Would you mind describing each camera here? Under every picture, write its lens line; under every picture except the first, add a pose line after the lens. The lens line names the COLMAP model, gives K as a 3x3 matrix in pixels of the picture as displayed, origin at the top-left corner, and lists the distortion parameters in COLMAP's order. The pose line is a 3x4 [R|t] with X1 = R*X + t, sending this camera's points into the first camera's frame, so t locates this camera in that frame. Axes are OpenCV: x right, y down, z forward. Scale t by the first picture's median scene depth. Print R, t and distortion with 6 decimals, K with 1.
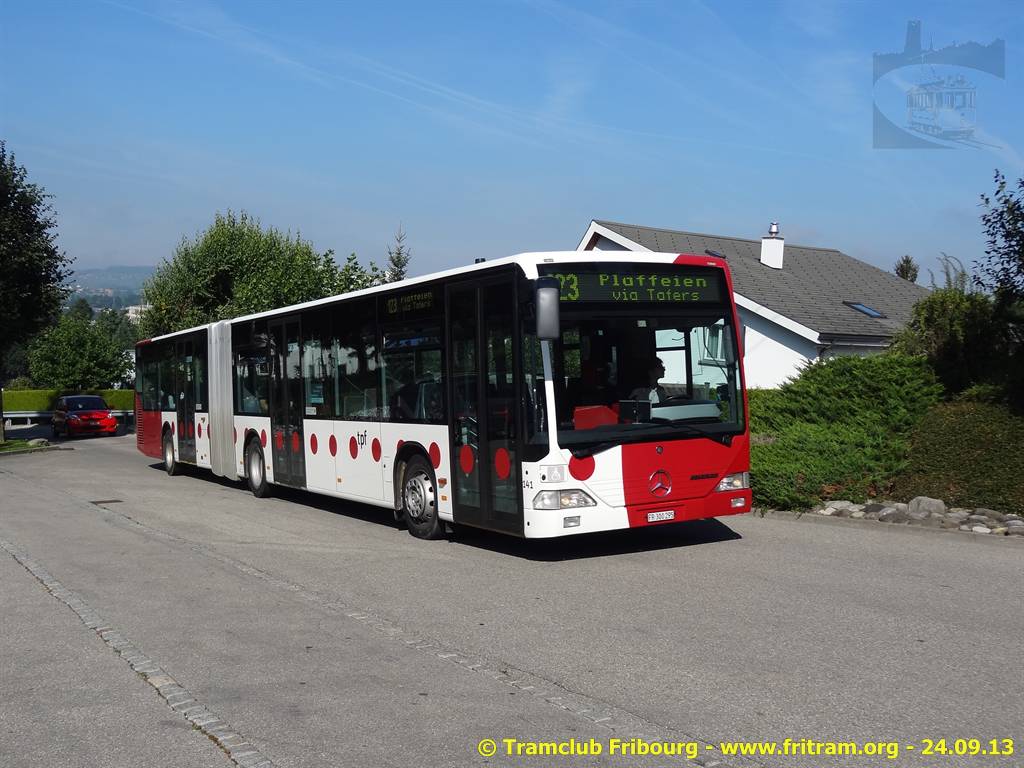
lens RADIAL K [[1073.8, 0, 512.3], [0, 1073.8, 385.0], [0, 0, 1]] dist [0.002879, 0.000000]
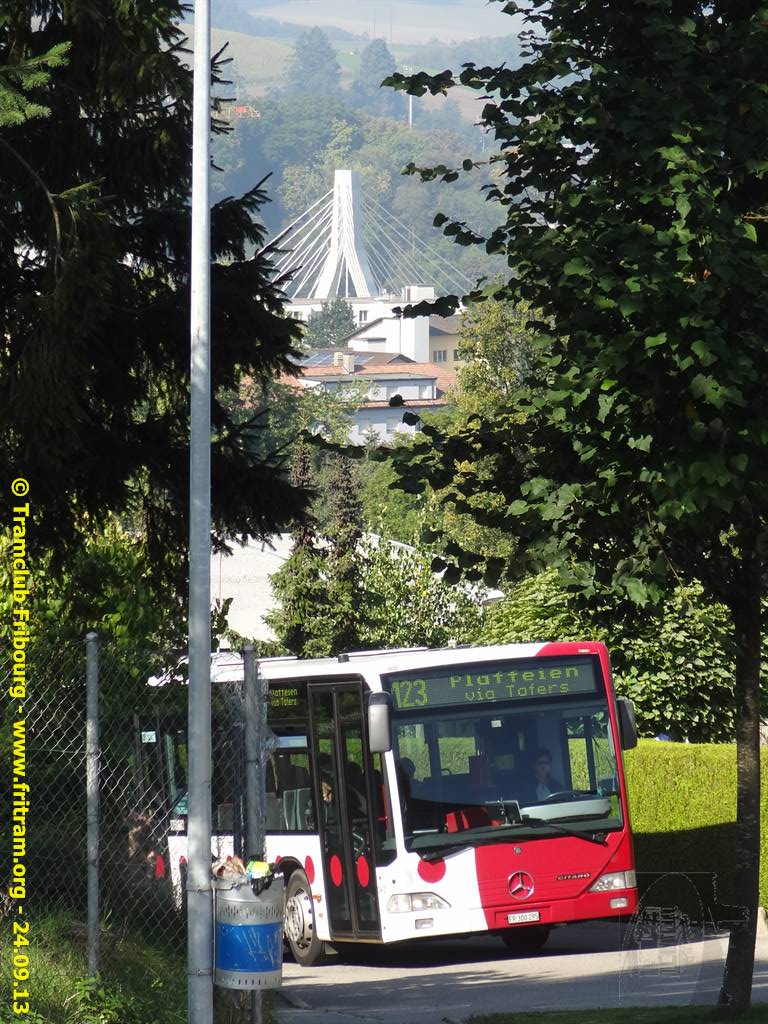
lens RADIAL K [[7209.8, 0, 384.0], [0, 7209.8, 512.0], [0, 0, 1]] dist [-0.174563, 0.000000]
pose [[0.985072, -0.051232, -0.164339, 1.122008], [0.049665, 0.998673, -0.013630, -0.167102], [0.164820, 0.005265, 0.986310, -5.572371]]
